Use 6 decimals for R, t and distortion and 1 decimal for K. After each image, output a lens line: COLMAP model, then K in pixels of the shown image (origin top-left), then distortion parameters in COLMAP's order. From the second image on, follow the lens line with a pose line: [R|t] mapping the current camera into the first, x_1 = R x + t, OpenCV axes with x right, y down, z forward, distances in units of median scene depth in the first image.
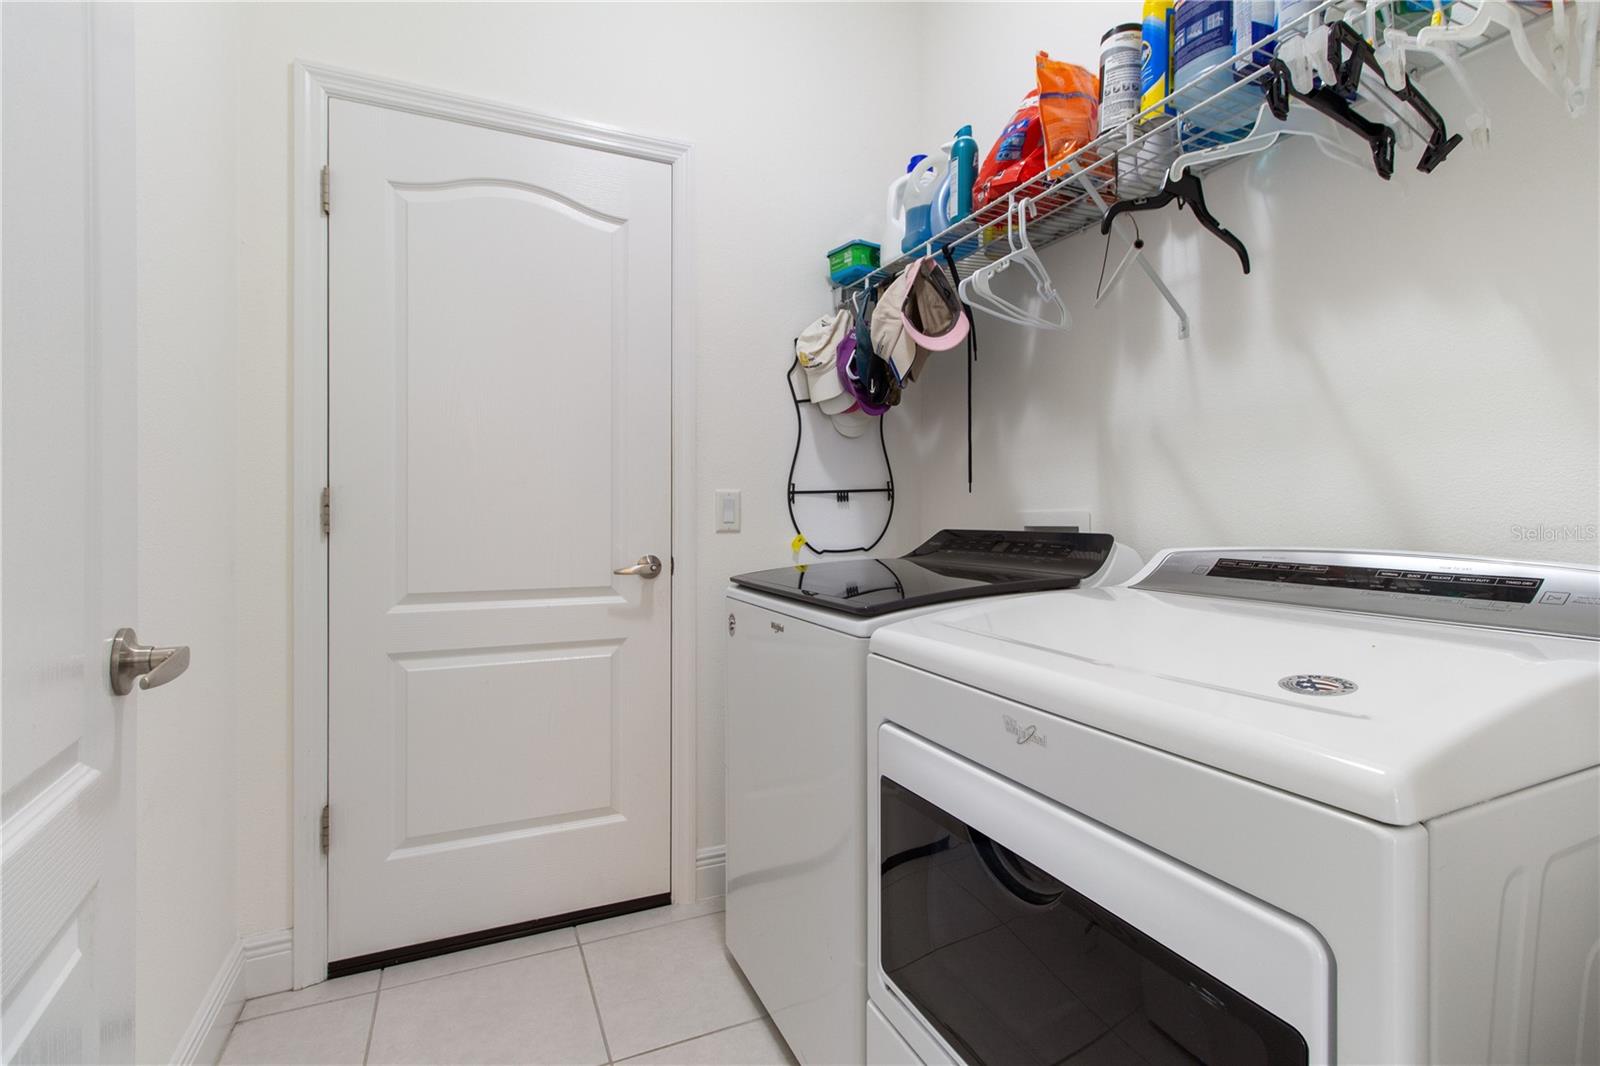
lens RADIAL K [[743.0, 0, 800.4], [0, 743.0, 526.5], [0, 0, 1]] dist [0.005625, 0.000495]
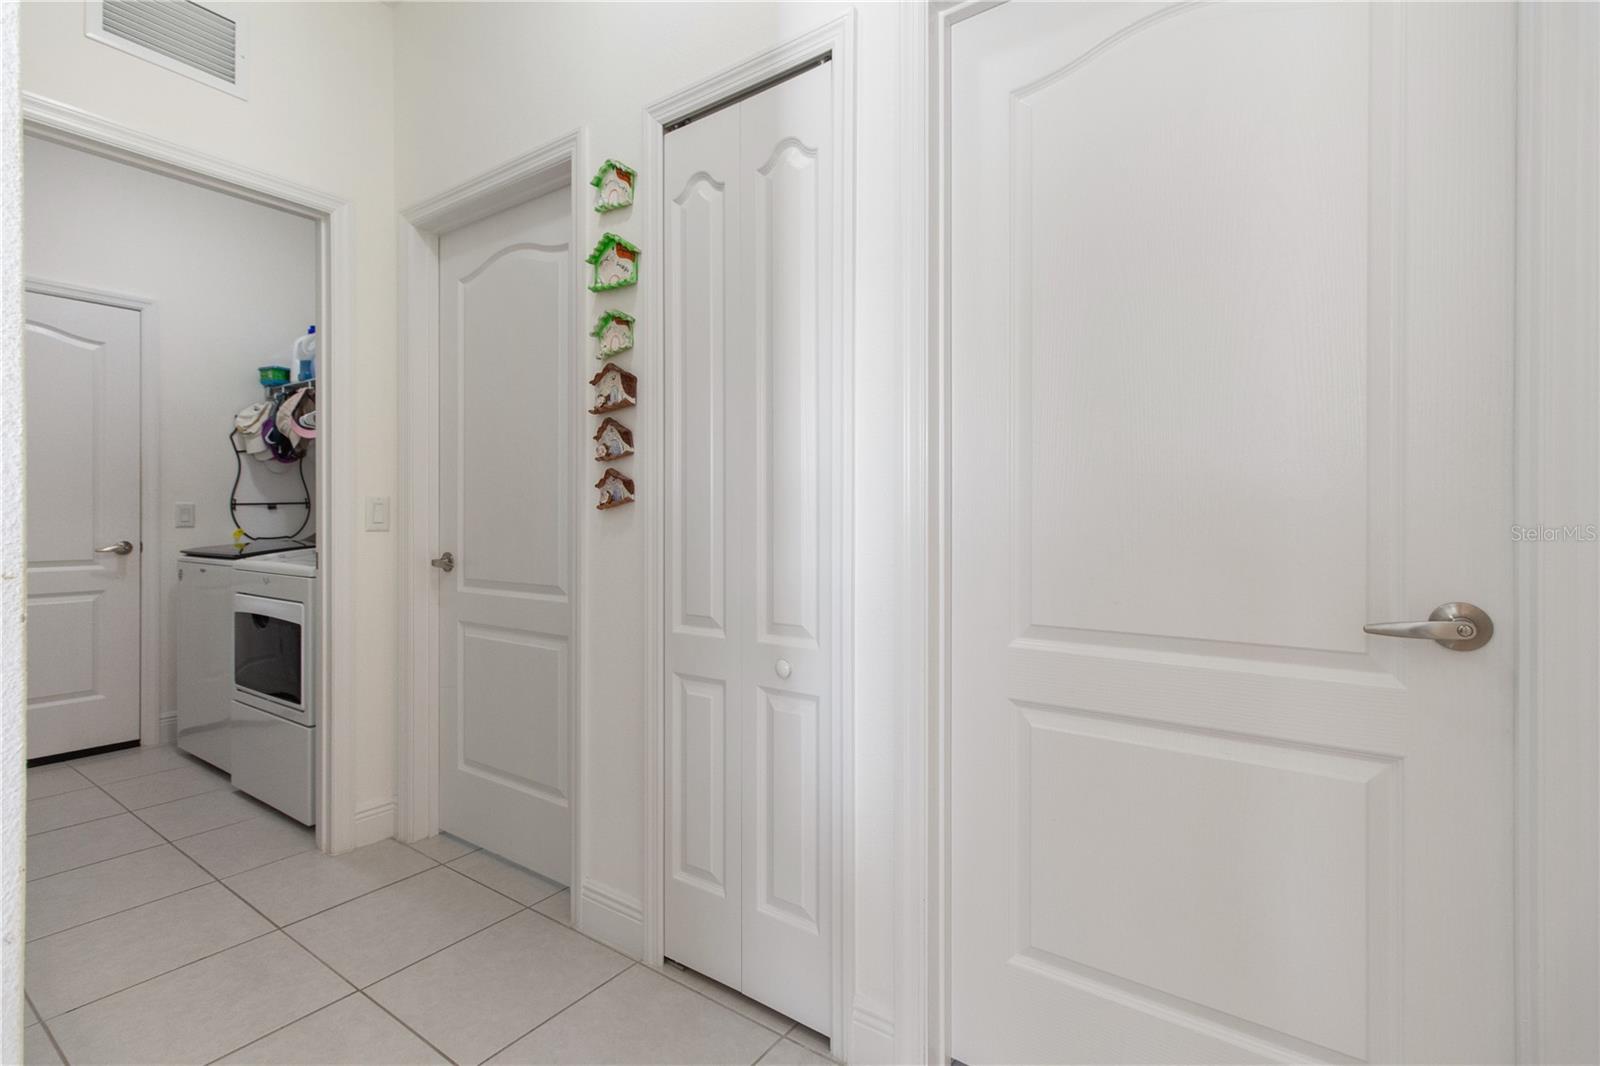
lens RADIAL K [[743.0, 0, 801.3], [0, 743.0, 523.5], [0, 0, 1]] dist [0.005625, 0.000495]
pose [[0.862769, -0.003167, 0.505589, 0.261404], [0.006920, 0.999961, -0.005545, 0.018422], [-0.505551, 0.008283, 0.862757, -1.211396]]
